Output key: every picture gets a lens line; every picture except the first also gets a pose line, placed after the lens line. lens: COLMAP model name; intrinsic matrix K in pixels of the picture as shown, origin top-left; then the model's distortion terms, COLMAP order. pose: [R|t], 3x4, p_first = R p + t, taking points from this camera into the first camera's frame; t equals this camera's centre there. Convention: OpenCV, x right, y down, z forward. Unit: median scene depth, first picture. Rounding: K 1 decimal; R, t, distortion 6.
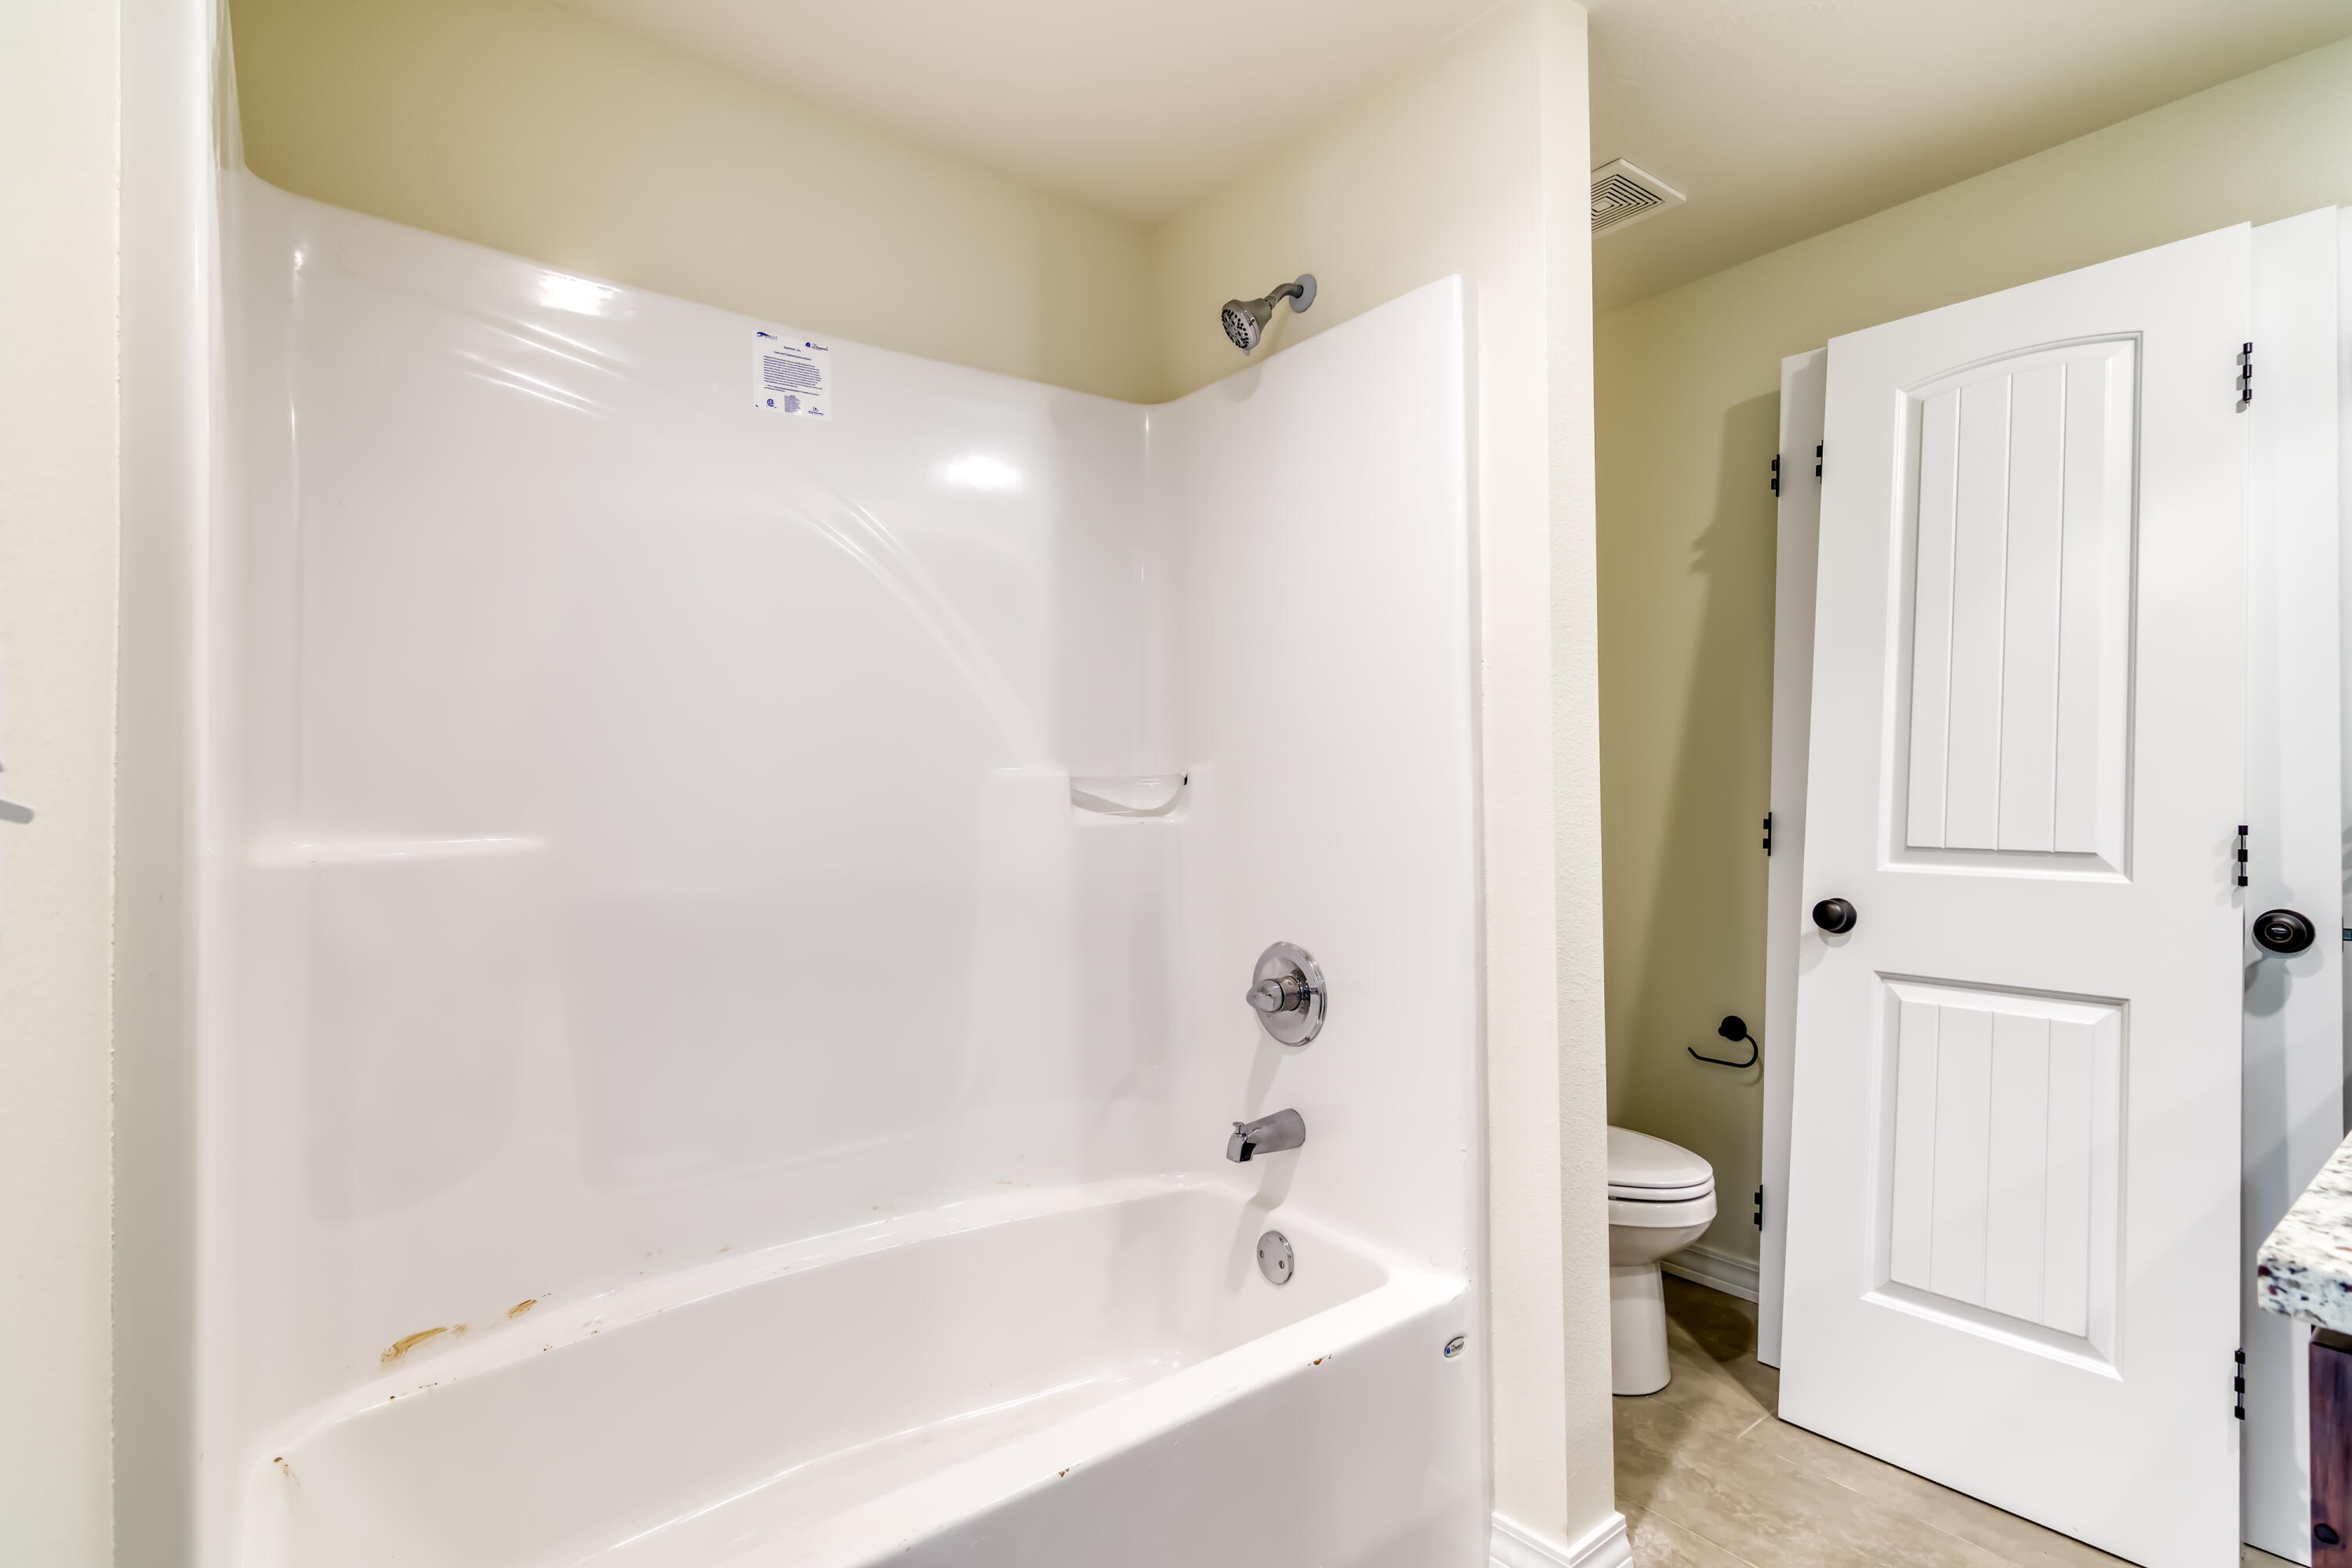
lens RADIAL K [[1144.4, 0, 1185.3], [0, 1144.4, 779.7], [0, 0, 1]] dist [-0.005758, 0.004490]
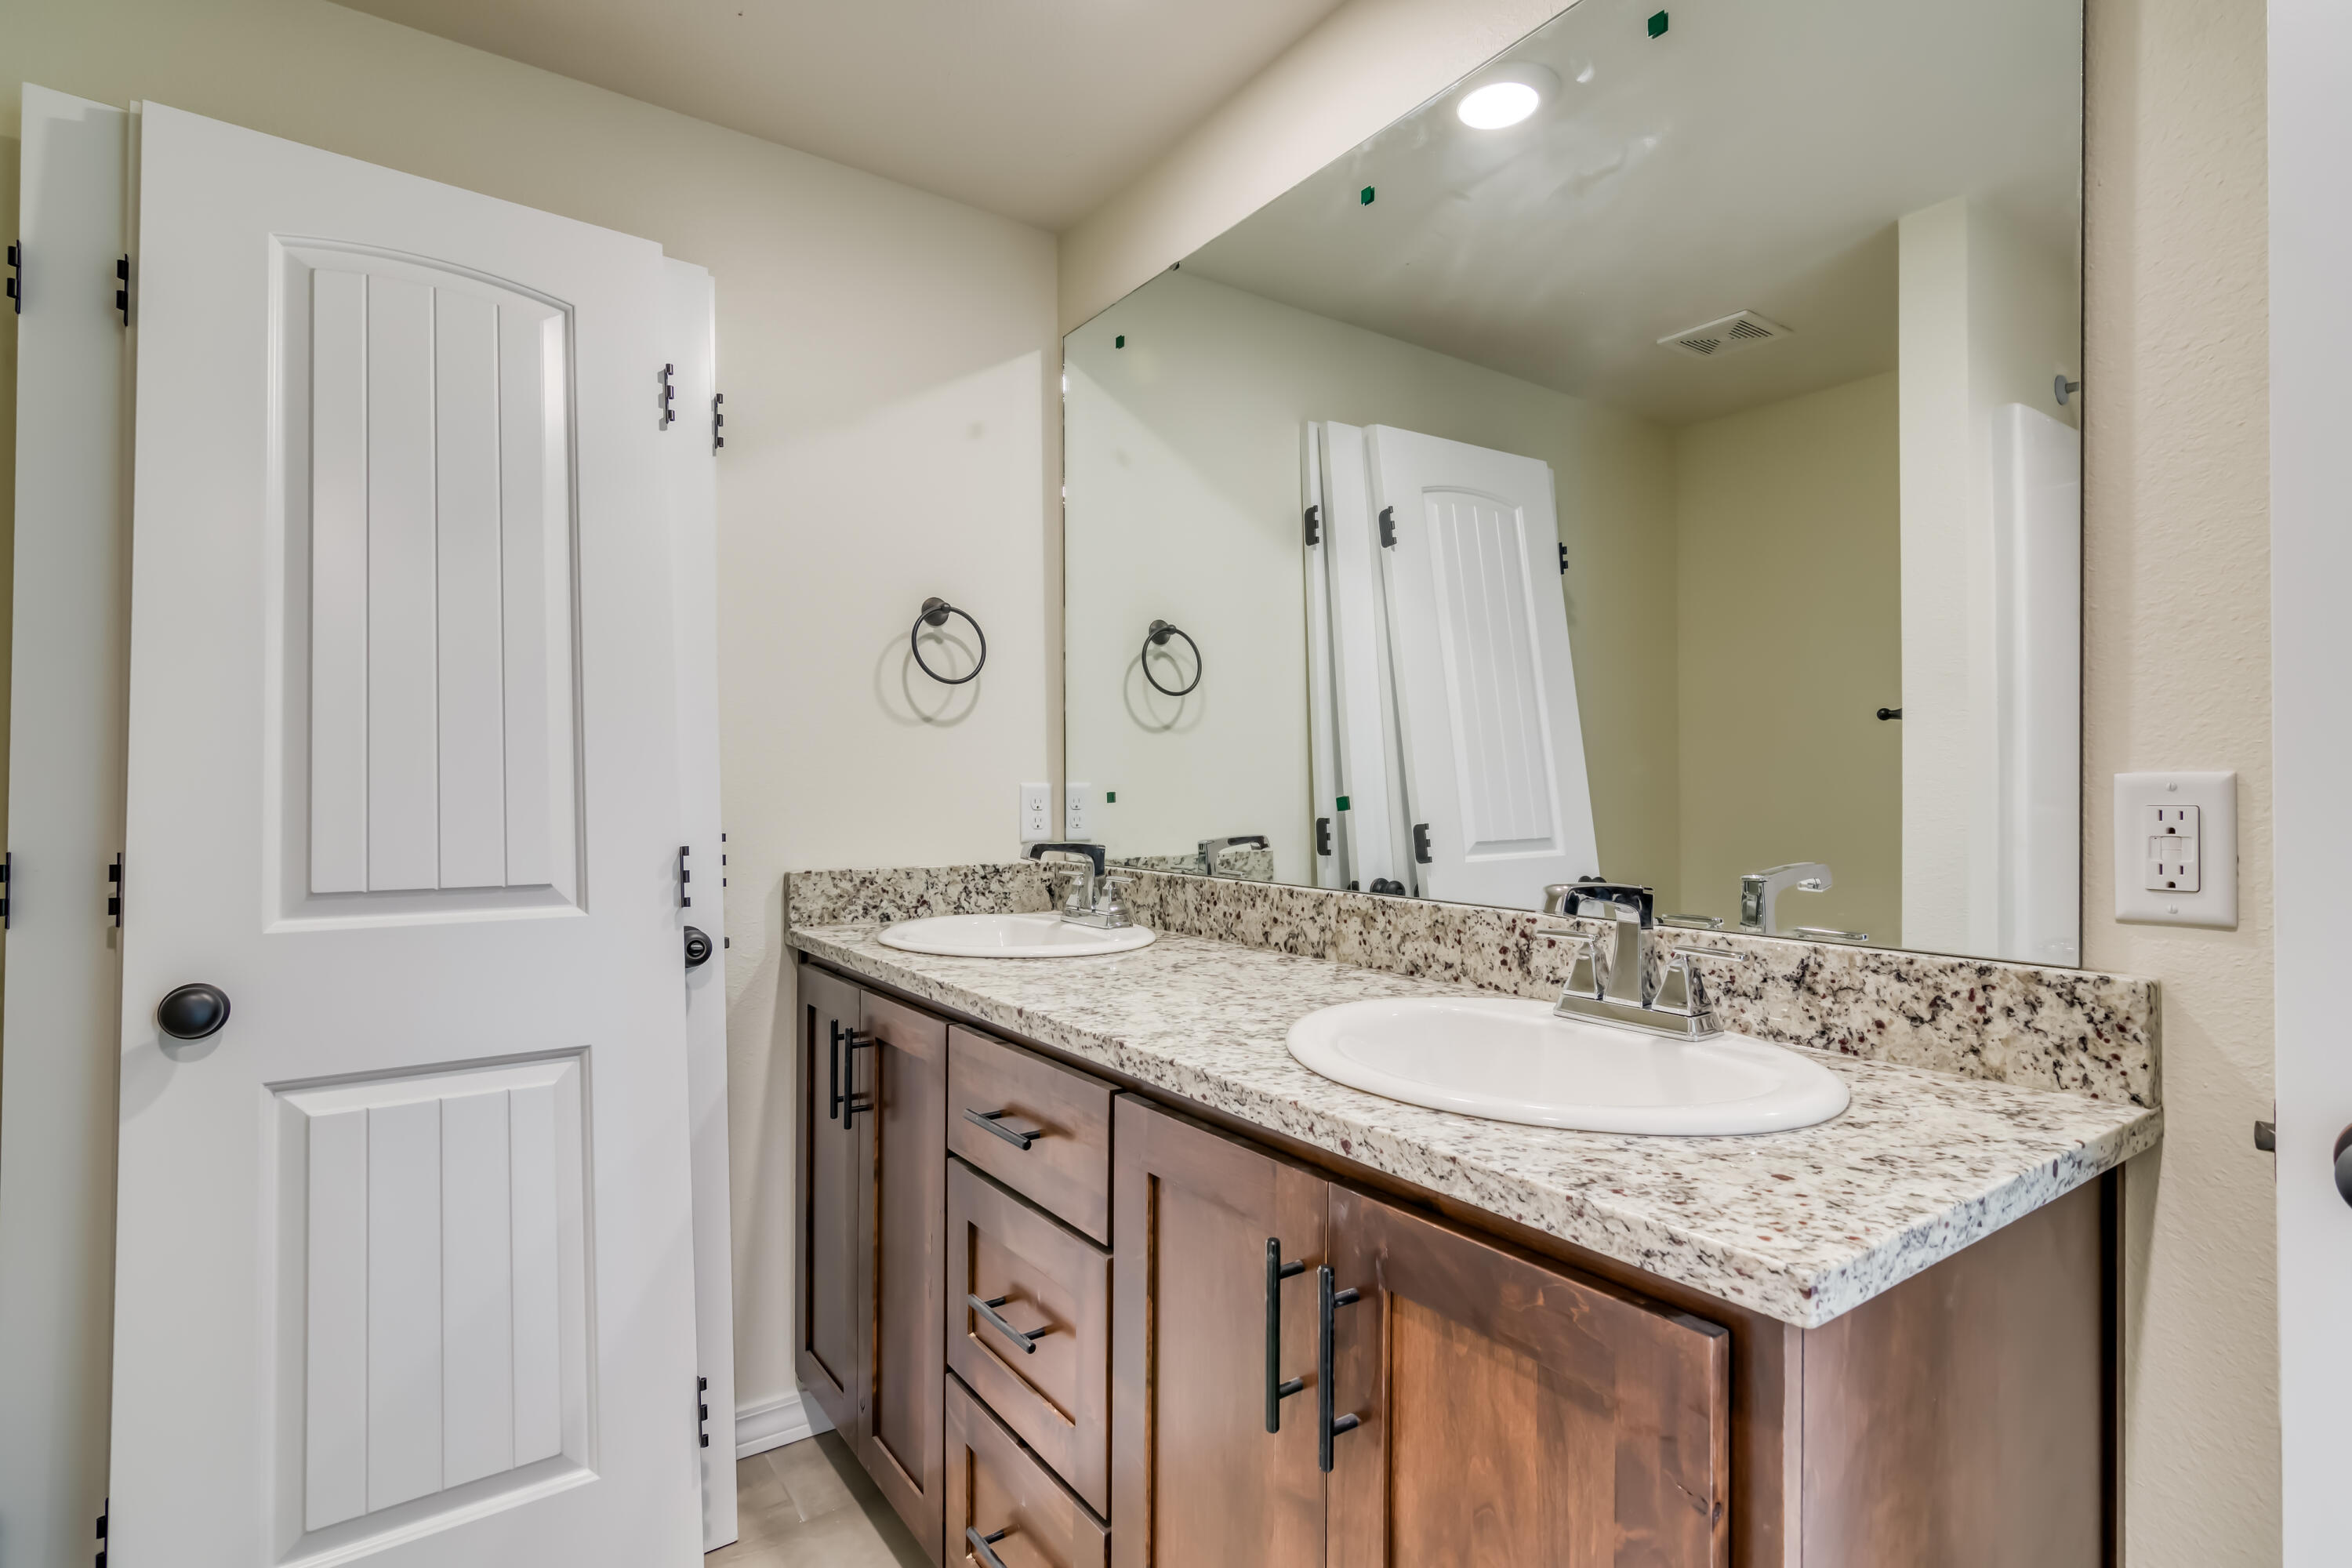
lens RADIAL K [[1144.4, 0, 1184.0], [0, 1144.4, 801.3], [0, 0, 1]] dist [-0.005758, 0.004490]
pose [[0.055533, 0.009062, 0.998416, -0.038099], [-0.000065, 0.999959, -0.009072, 0.009155], [-0.998457, 0.000439, 0.055531, 0.462819]]
